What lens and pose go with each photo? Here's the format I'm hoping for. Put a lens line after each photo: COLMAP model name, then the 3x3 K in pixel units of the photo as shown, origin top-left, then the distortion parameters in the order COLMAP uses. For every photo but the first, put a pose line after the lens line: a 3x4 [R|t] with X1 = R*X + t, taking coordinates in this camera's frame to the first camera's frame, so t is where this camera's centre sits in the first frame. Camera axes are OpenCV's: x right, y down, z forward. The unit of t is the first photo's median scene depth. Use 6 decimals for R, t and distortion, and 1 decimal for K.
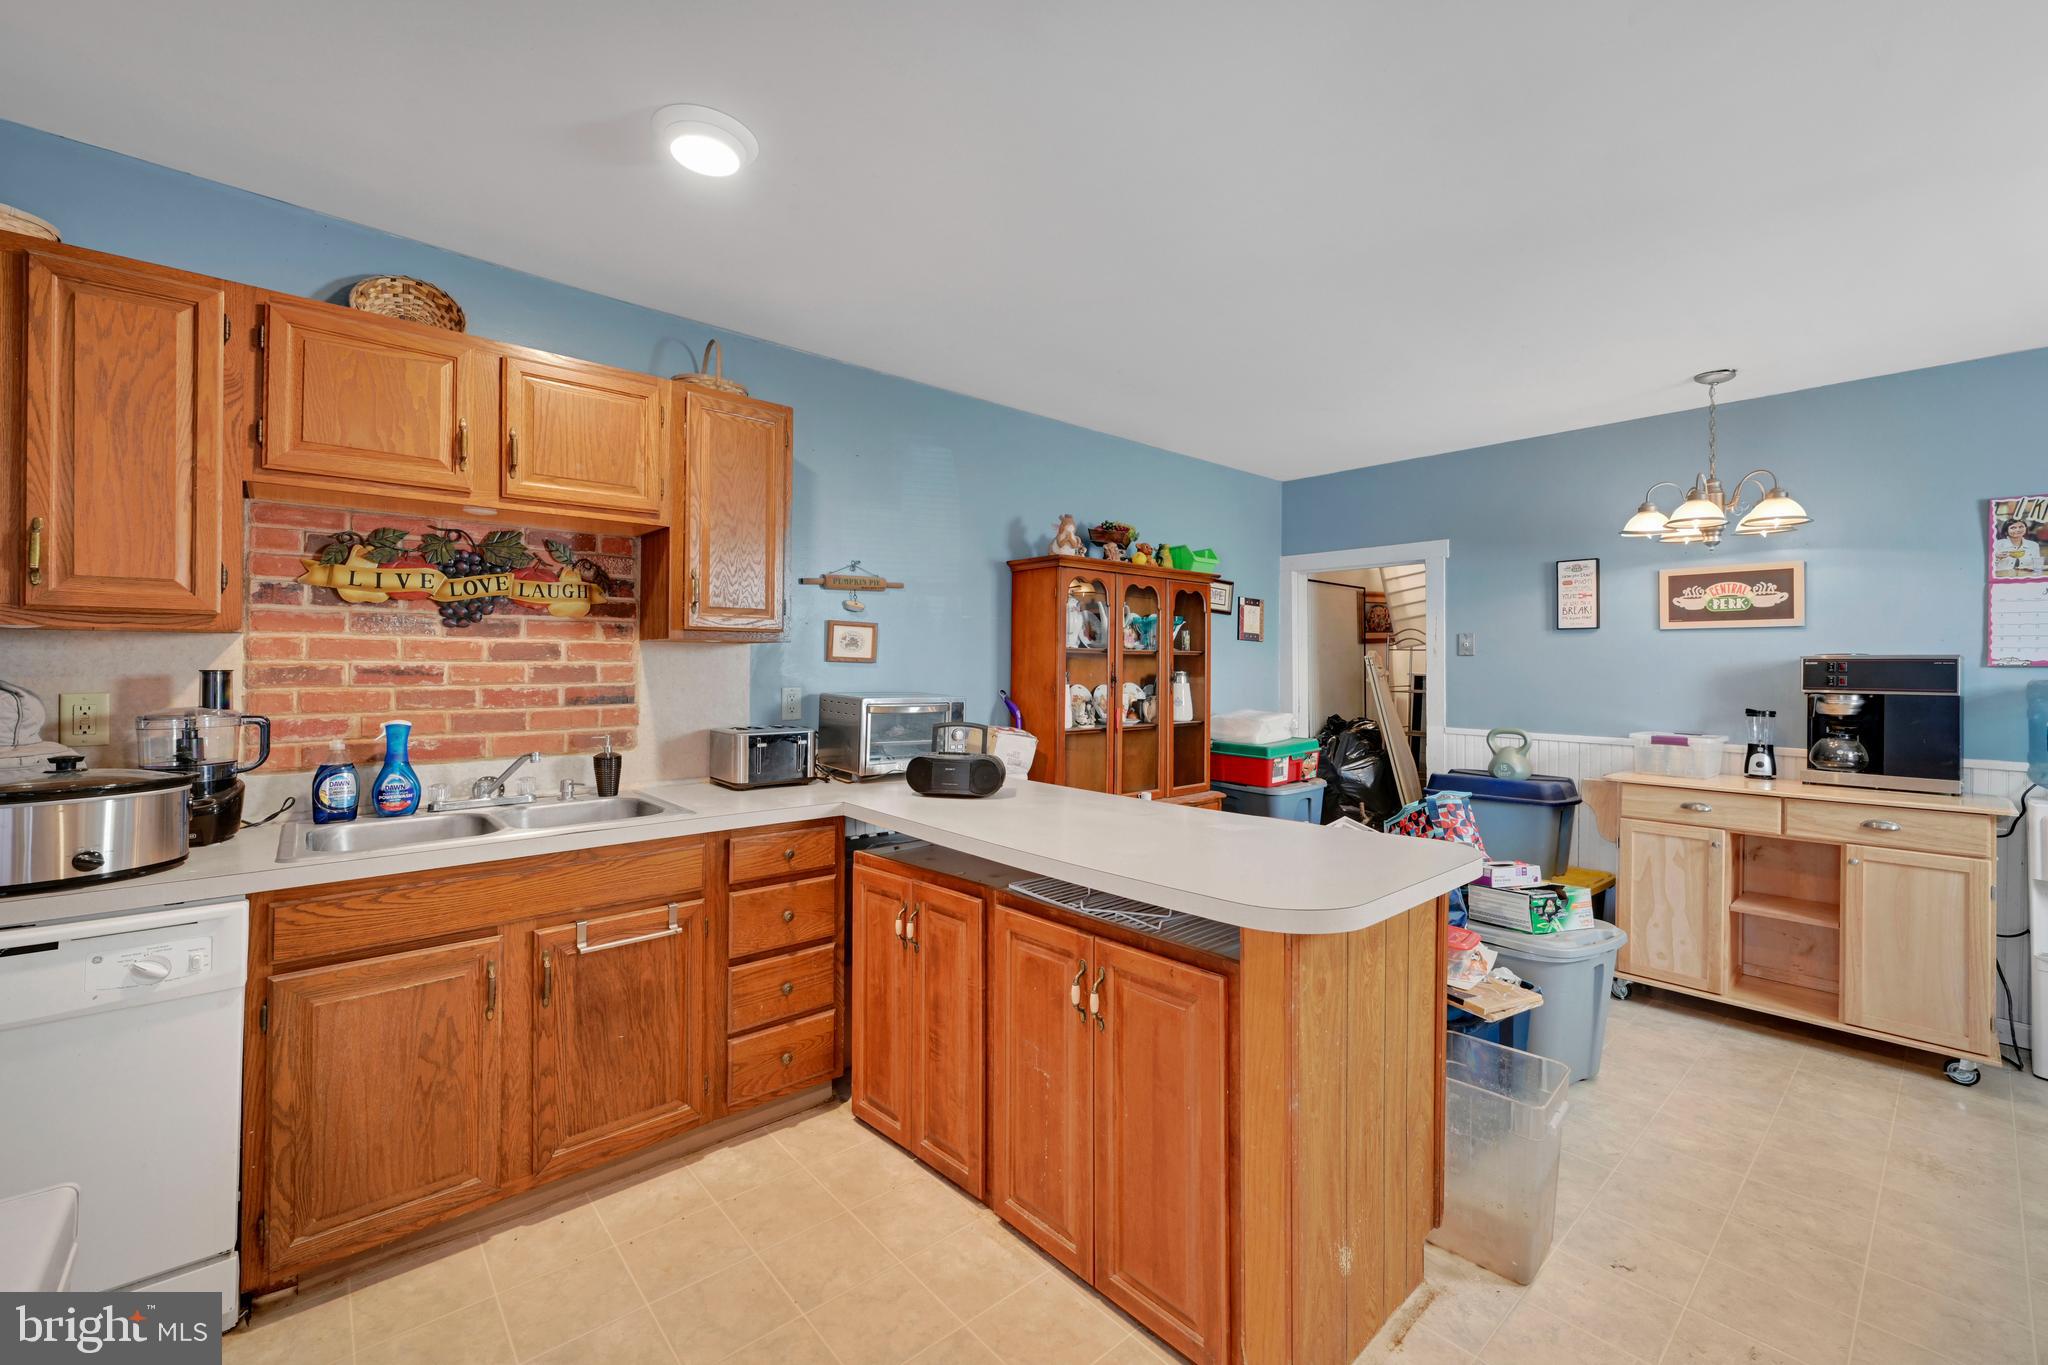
lens RADIAL K [[834.7, 0, 1008.8], [0, 834.7, 673.8], [0, 0, 1]] dist [-0.001214, 0.000359]
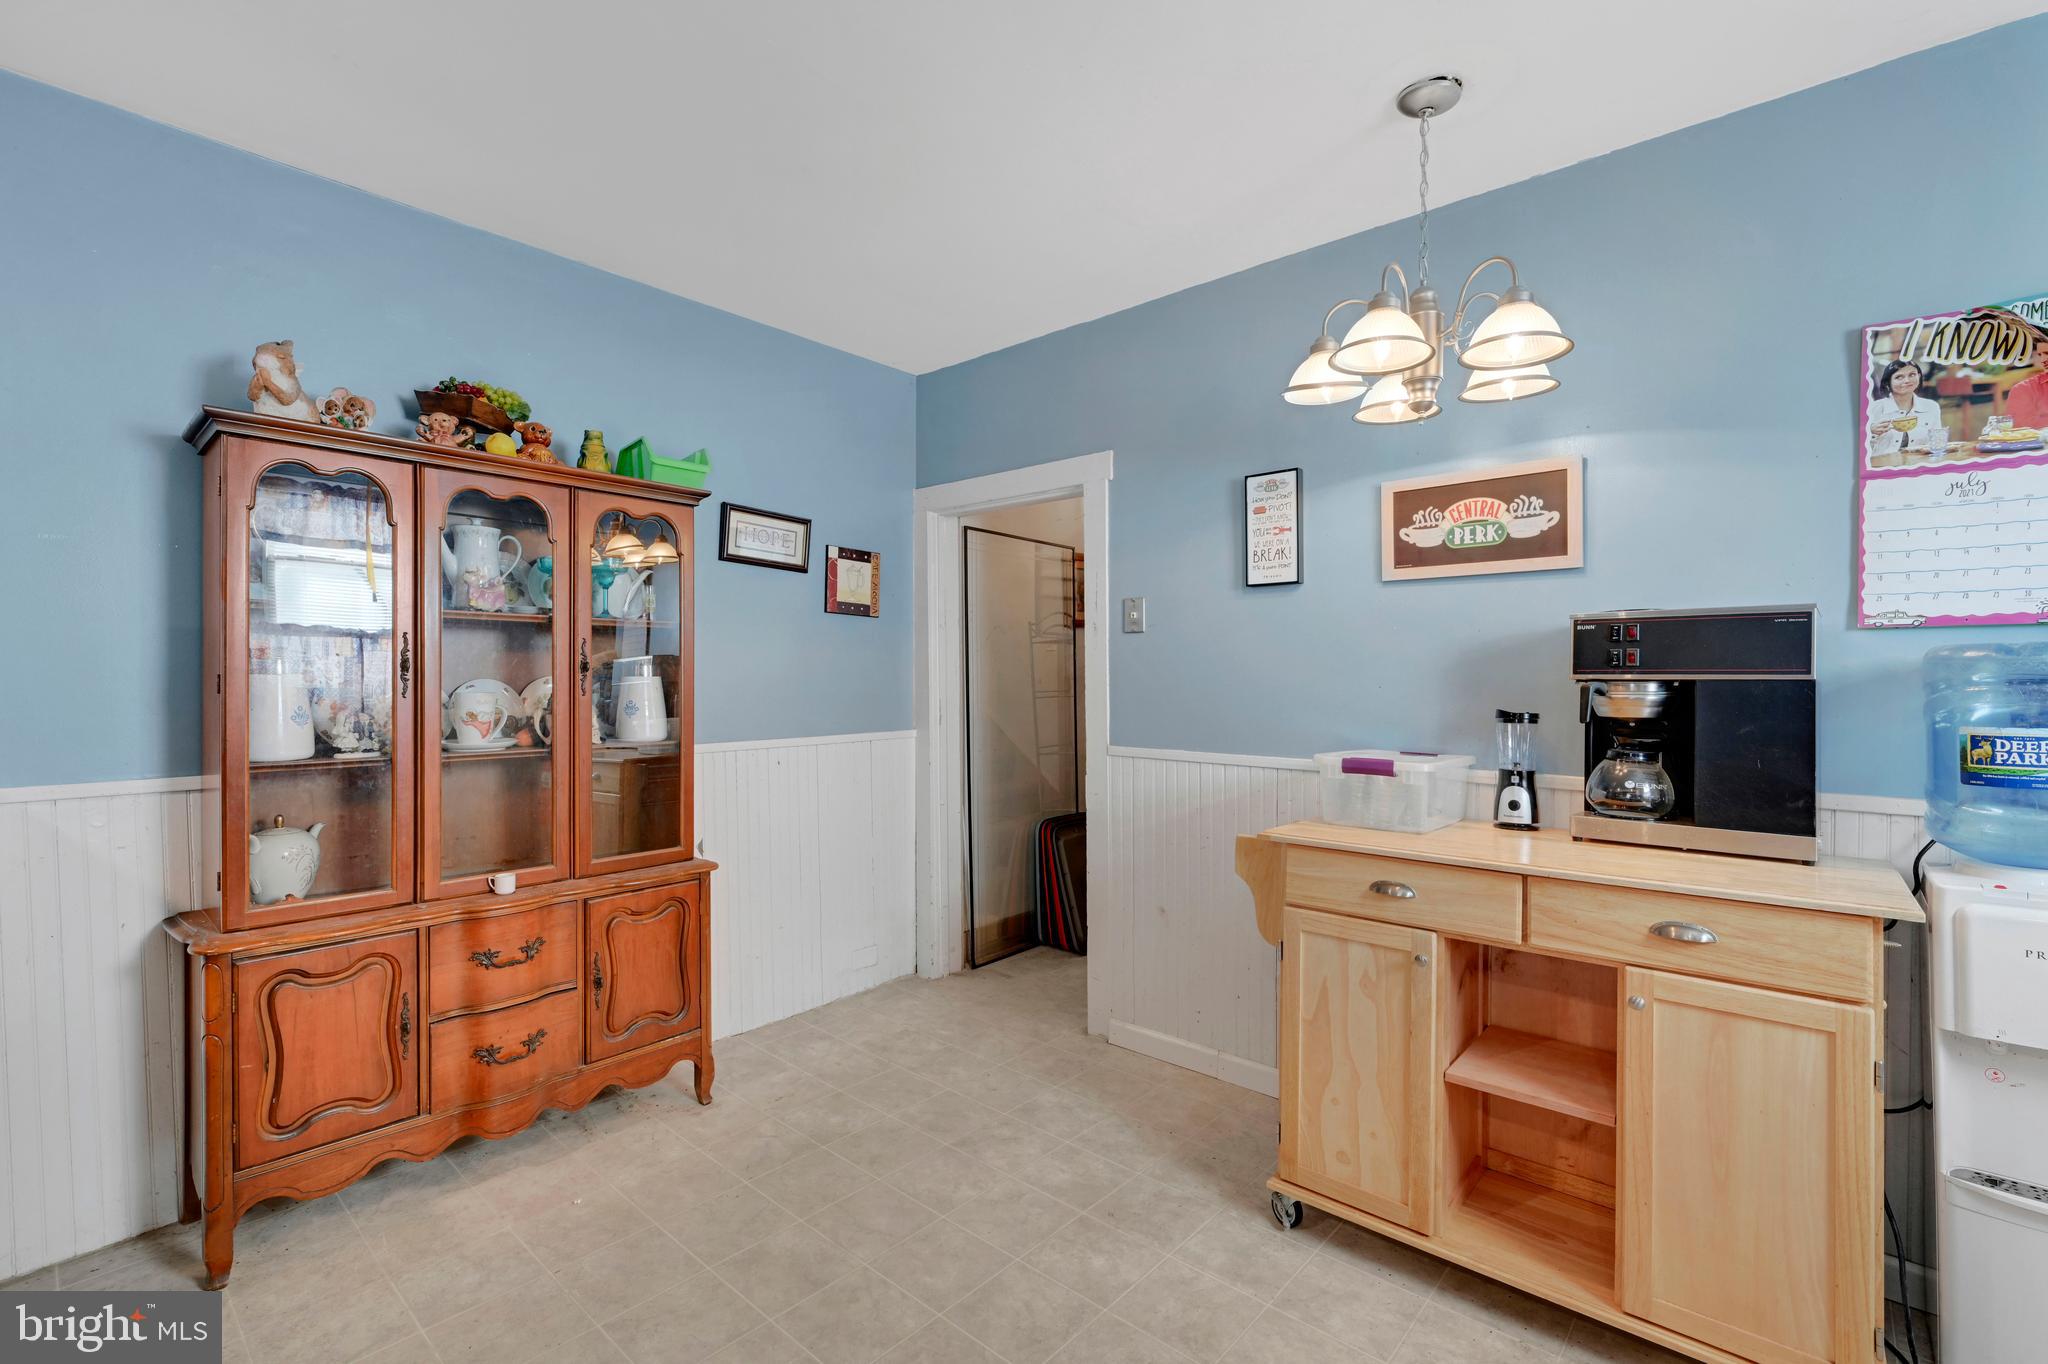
lens RADIAL K [[899.2, 0, 1030.0], [0, 899.2, 693.4], [0, 0, 1]] dist [-0.001169, 0.000910]
pose [[0.990021, -0.005457, 0.140816, 0.508925], [0.004599, 0.999969, 0.006420, 0.026951], [-0.140846, -0.005708, 0.990015, 0.454622]]
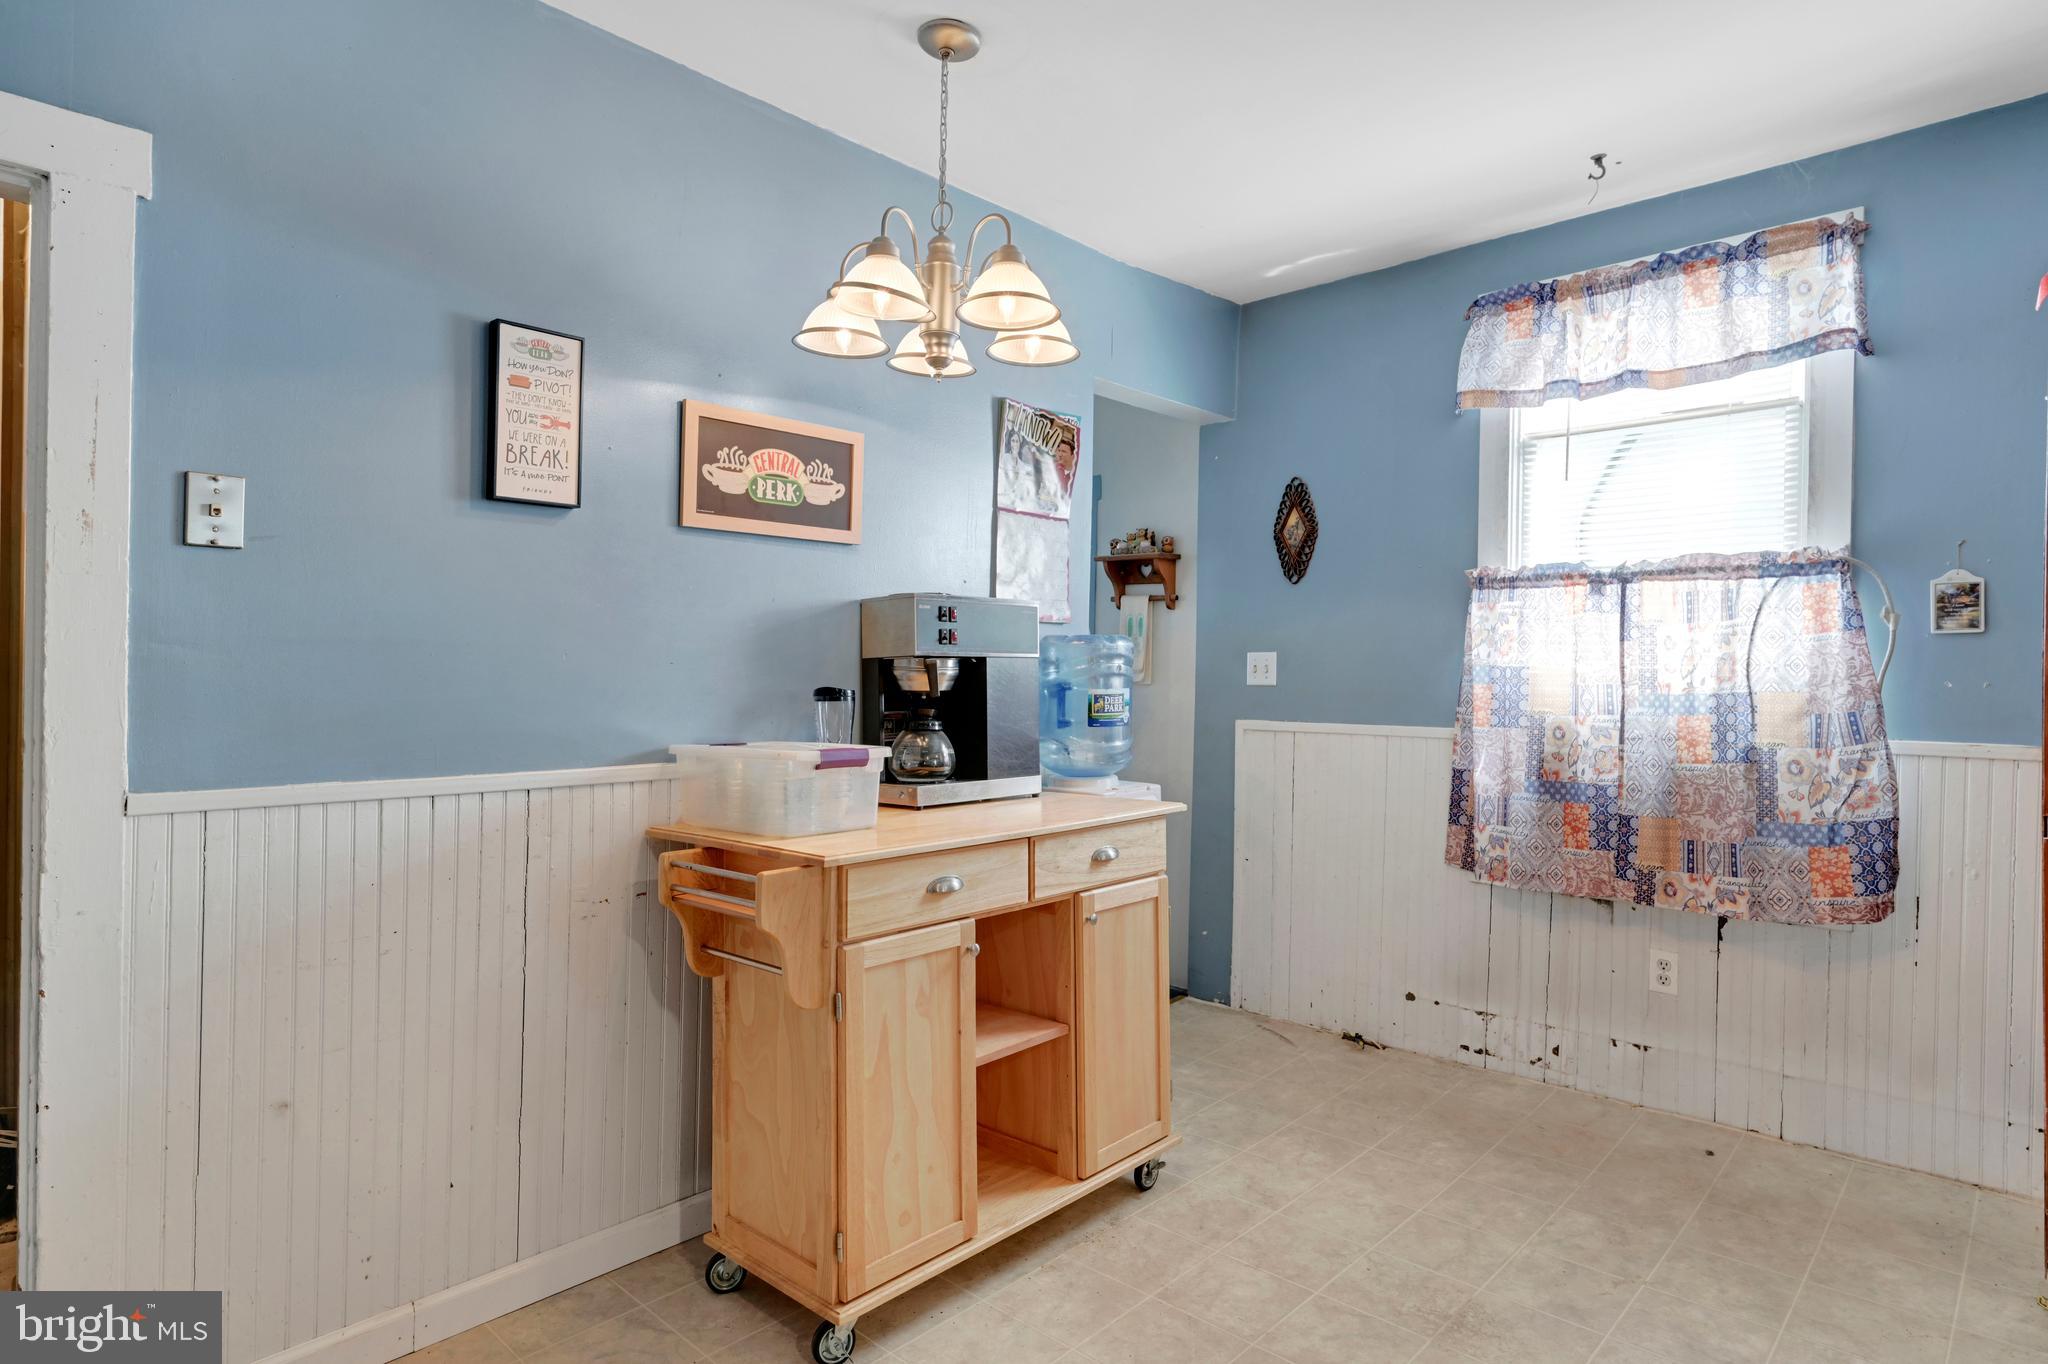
lens RADIAL K [[1126.2, 0, 1020.1], [0, 1126.2, 663.1], [0, 0, 1]] dist [0.003104, -0.000716]
pose [[-0.108782, -0.005601, 0.994050, 0.152570], [-0.000485, 0.999984, 0.005582, 0.023627], [-0.994065, 0.000125, -0.108783, 1.032245]]
